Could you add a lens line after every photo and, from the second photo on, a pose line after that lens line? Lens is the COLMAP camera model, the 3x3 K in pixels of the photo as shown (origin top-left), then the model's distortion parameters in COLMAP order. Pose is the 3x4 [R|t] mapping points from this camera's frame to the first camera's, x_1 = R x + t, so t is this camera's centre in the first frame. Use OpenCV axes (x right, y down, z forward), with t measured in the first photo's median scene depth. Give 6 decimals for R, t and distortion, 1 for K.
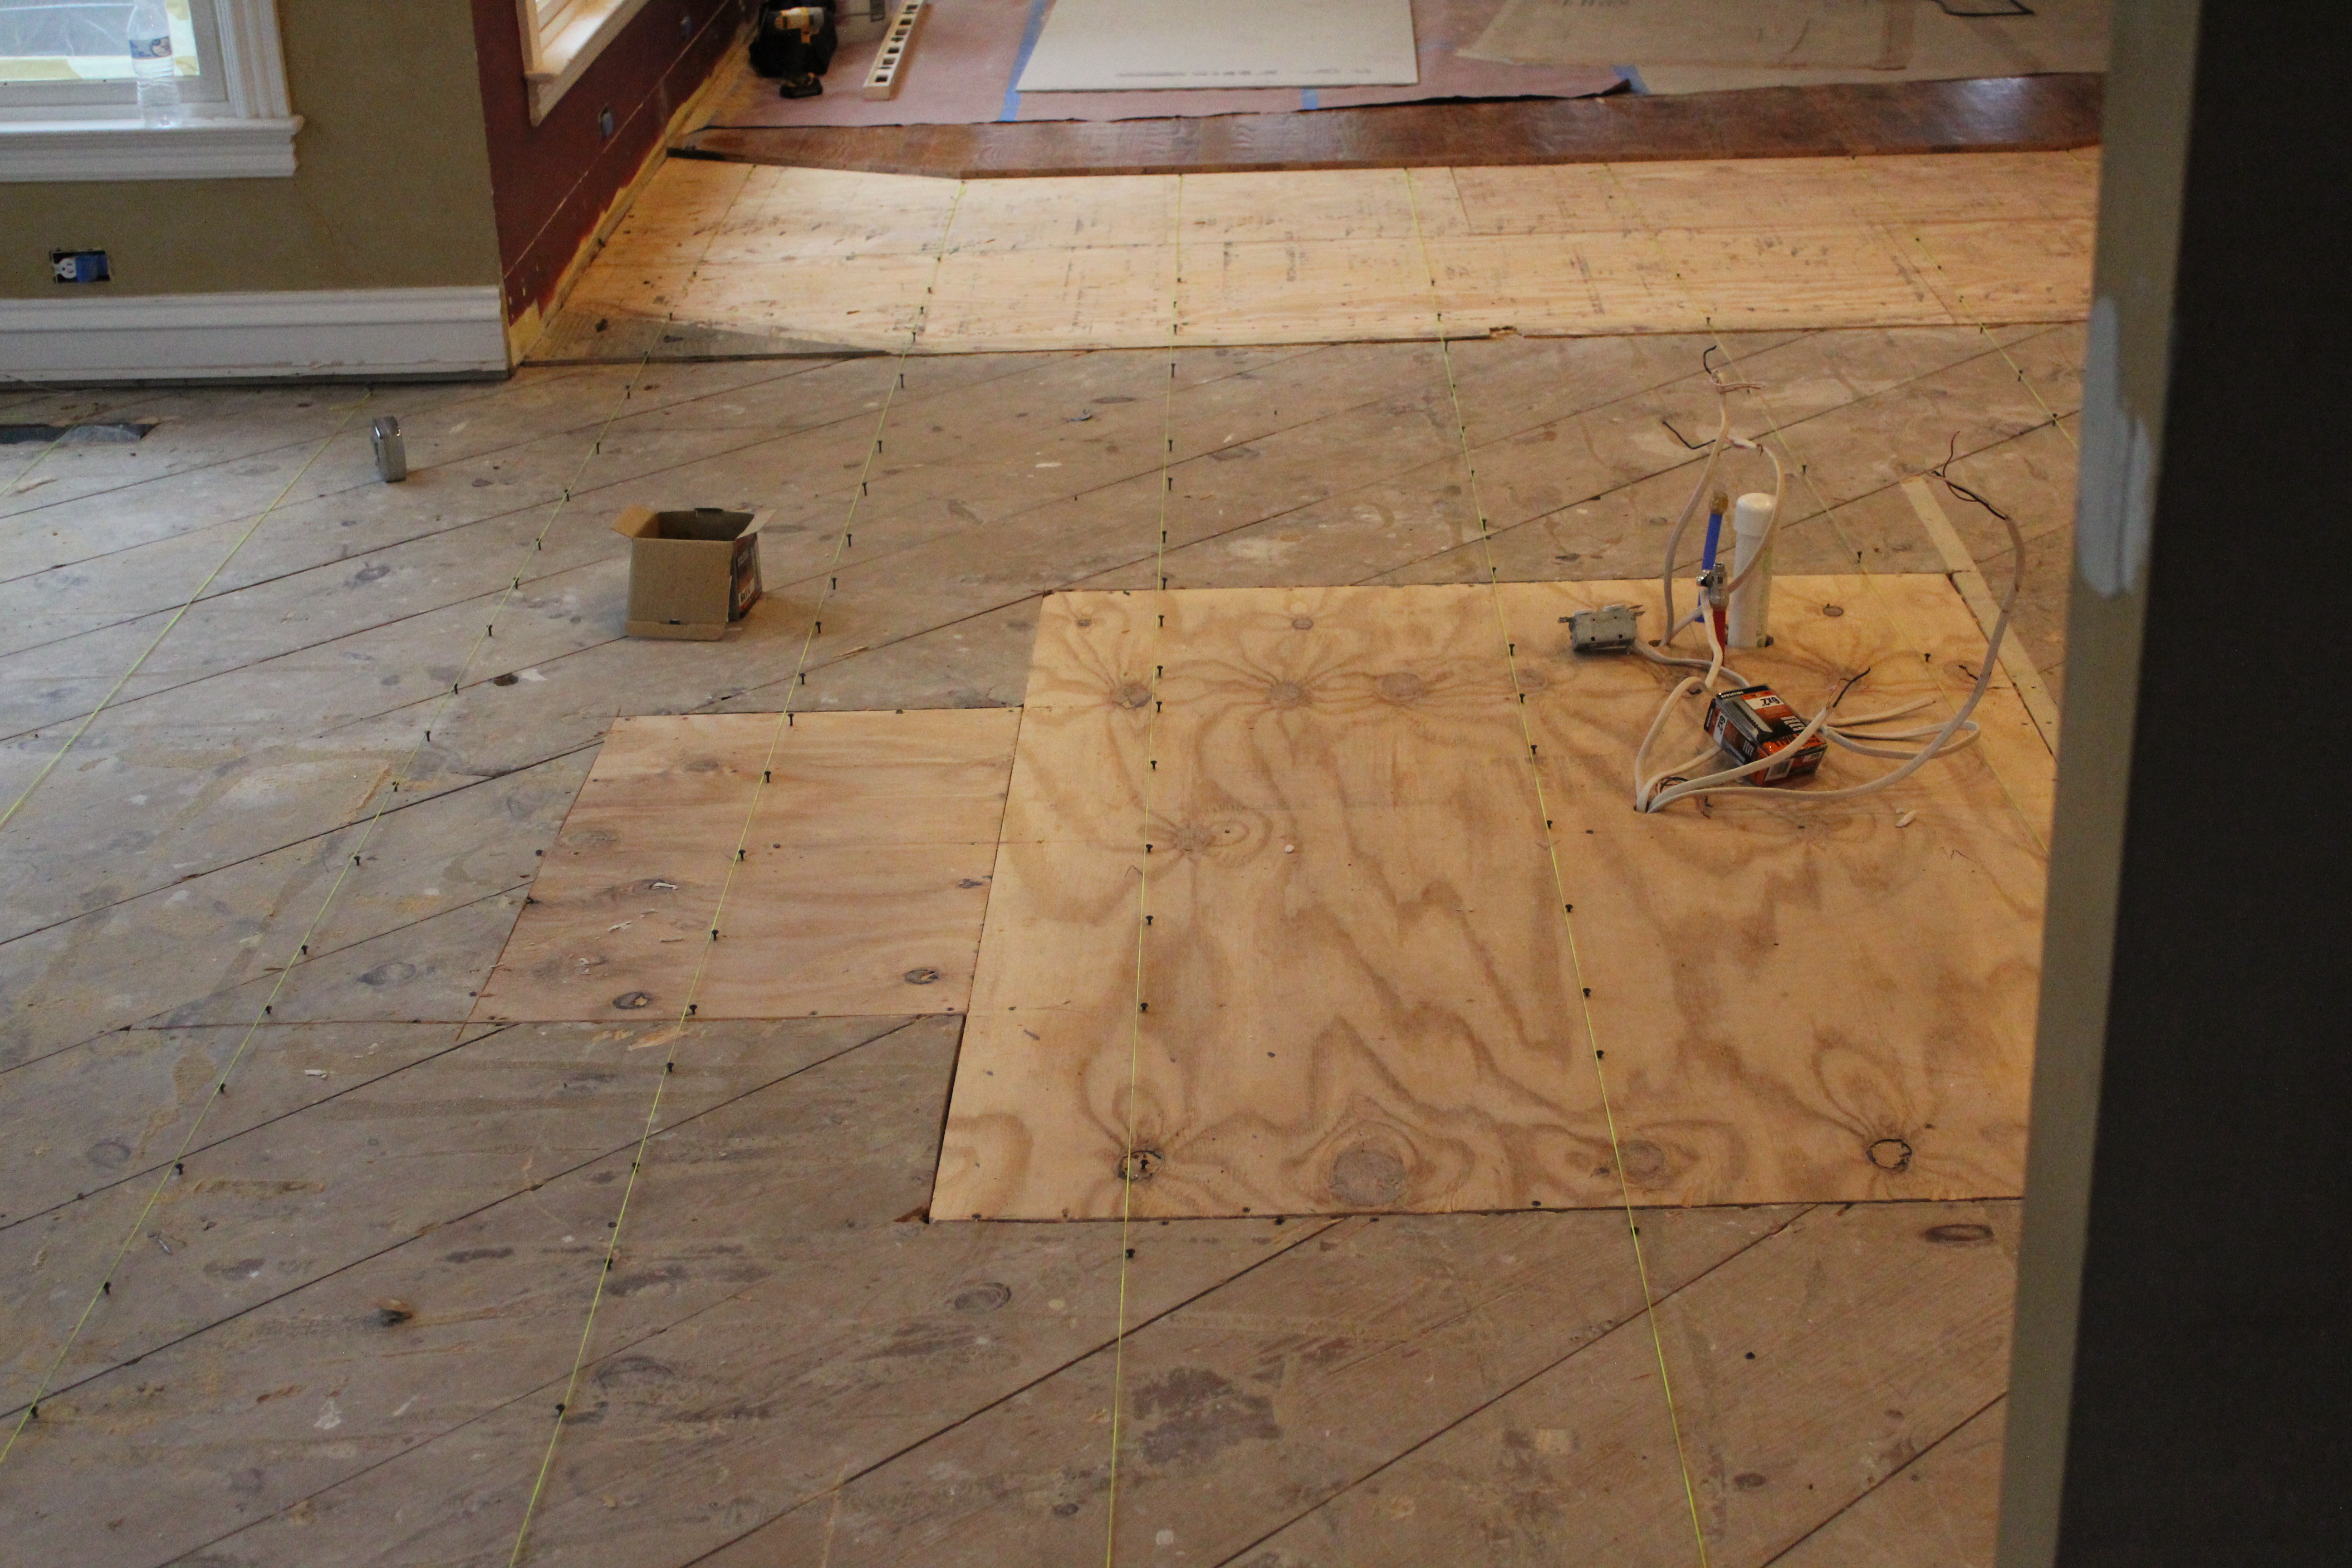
lens RADIAL K [[3225.9, 0, 1176.0], [0, 3225.9, 784.0], [0, 0, 1]] dist [-0.049579, 0.080520]
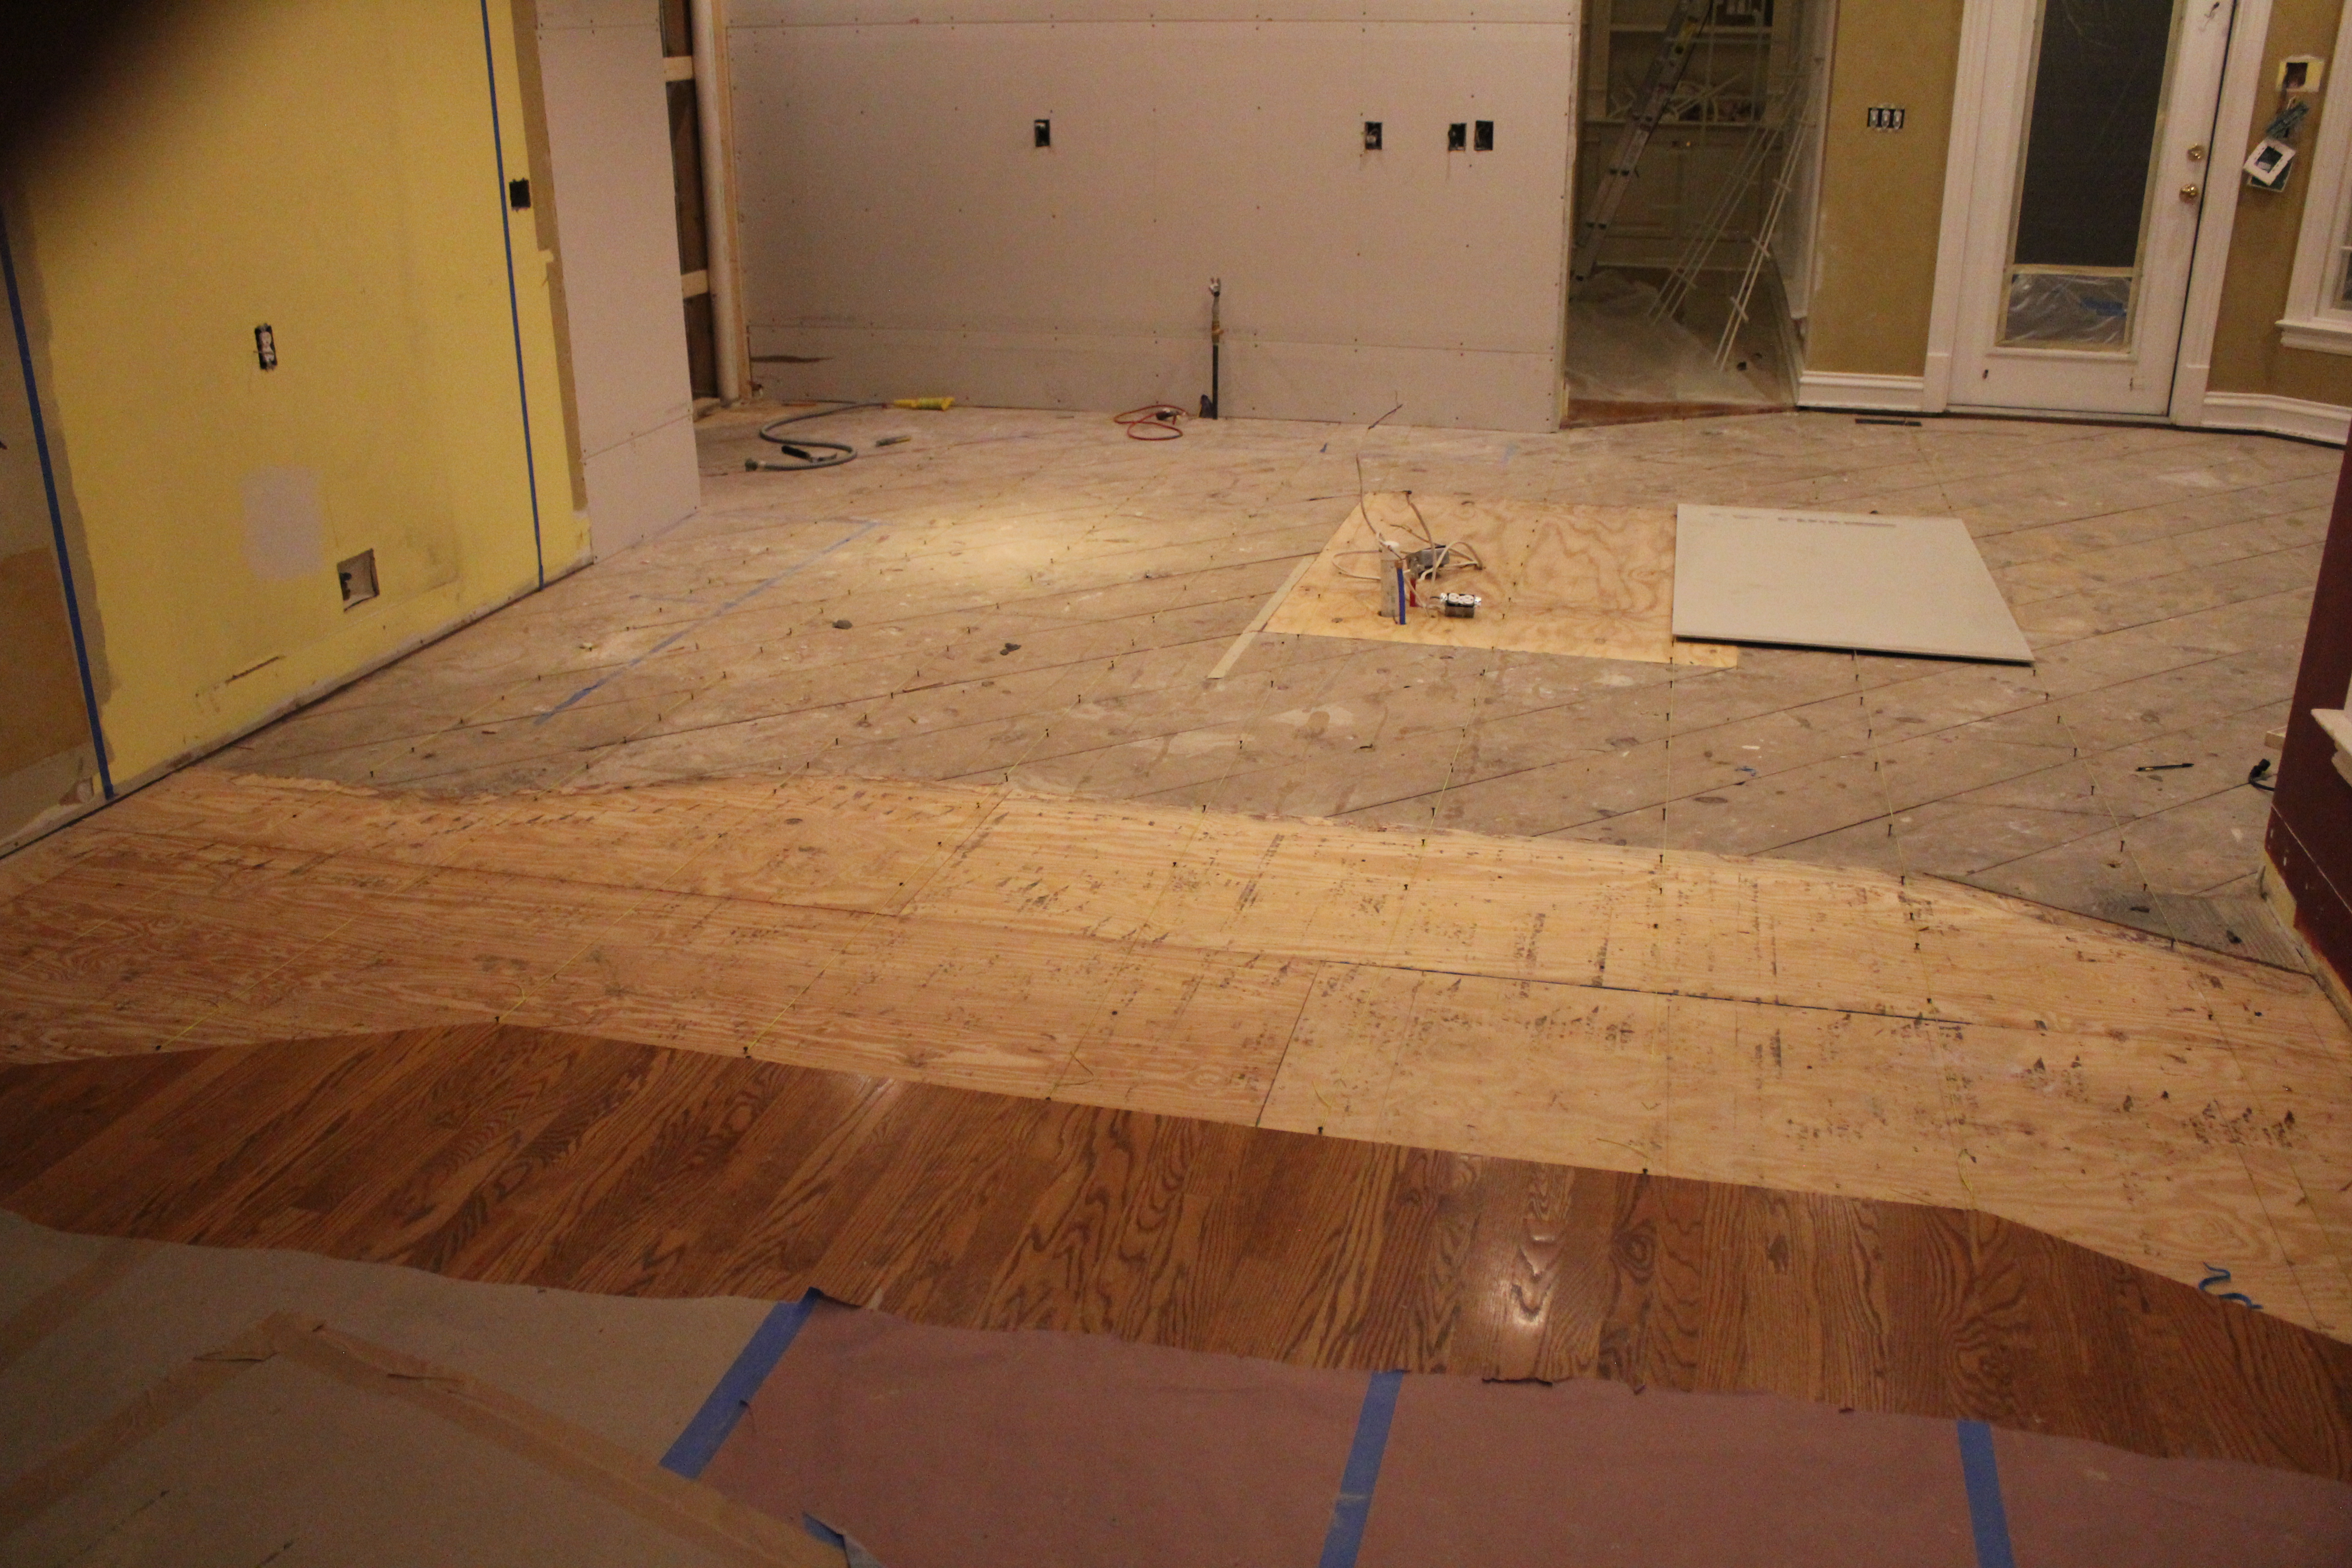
lens RADIAL K [[1964.0, 0, 1176.0], [0, 1964.0, 784.0], [0, 0, 1]] dist [-0.088896, 0.014720]
pose [[-0.971915, -0.055260, 0.228752, 0.013620], [0.121478, 0.714713, 0.688787, -0.895021], [-0.201554, 0.697231, -0.687928, 2.053704]]
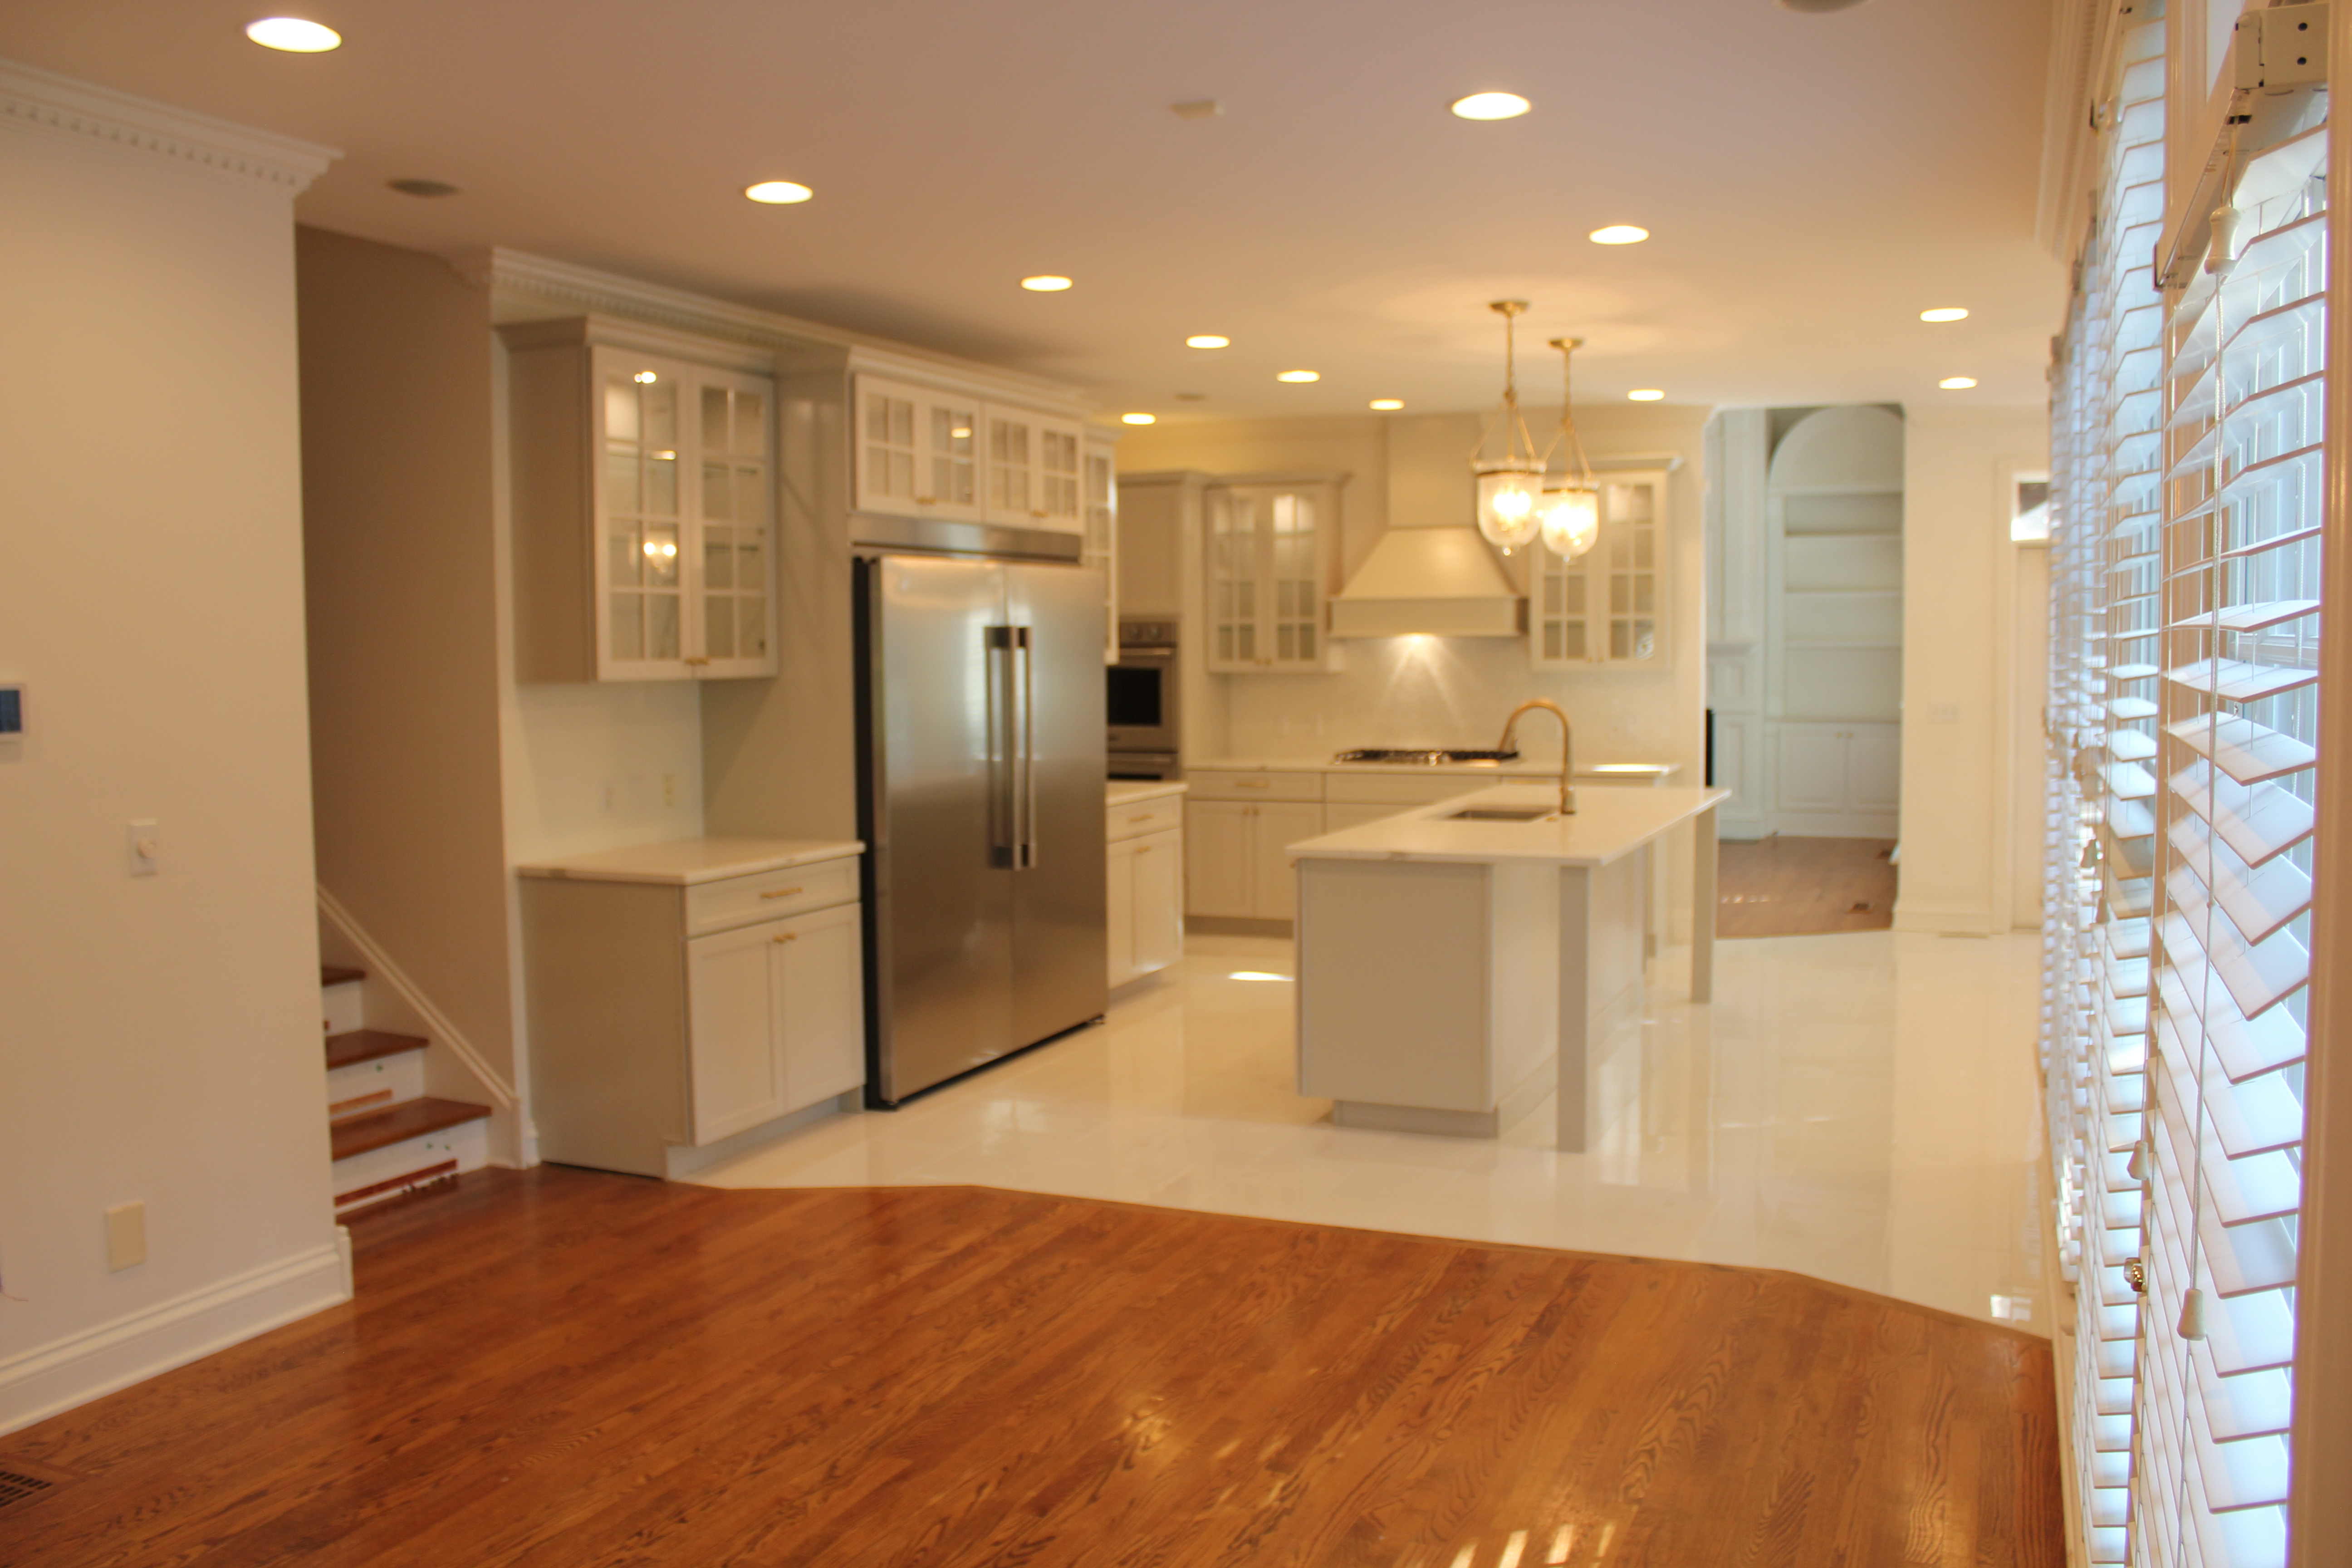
lens RADIAL K [[1964.0, 0, 1176.0], [0, 1964.0, 784.0], [0, 0, 1]] dist [-0.088896, 0.014720]
pose [[-0.925112, 0.008516, 0.379598, -0.228258], [0.184516, 0.883844, 0.429852, -1.165556], [-0.331845, 0.467703, -0.819227, 2.622337]]
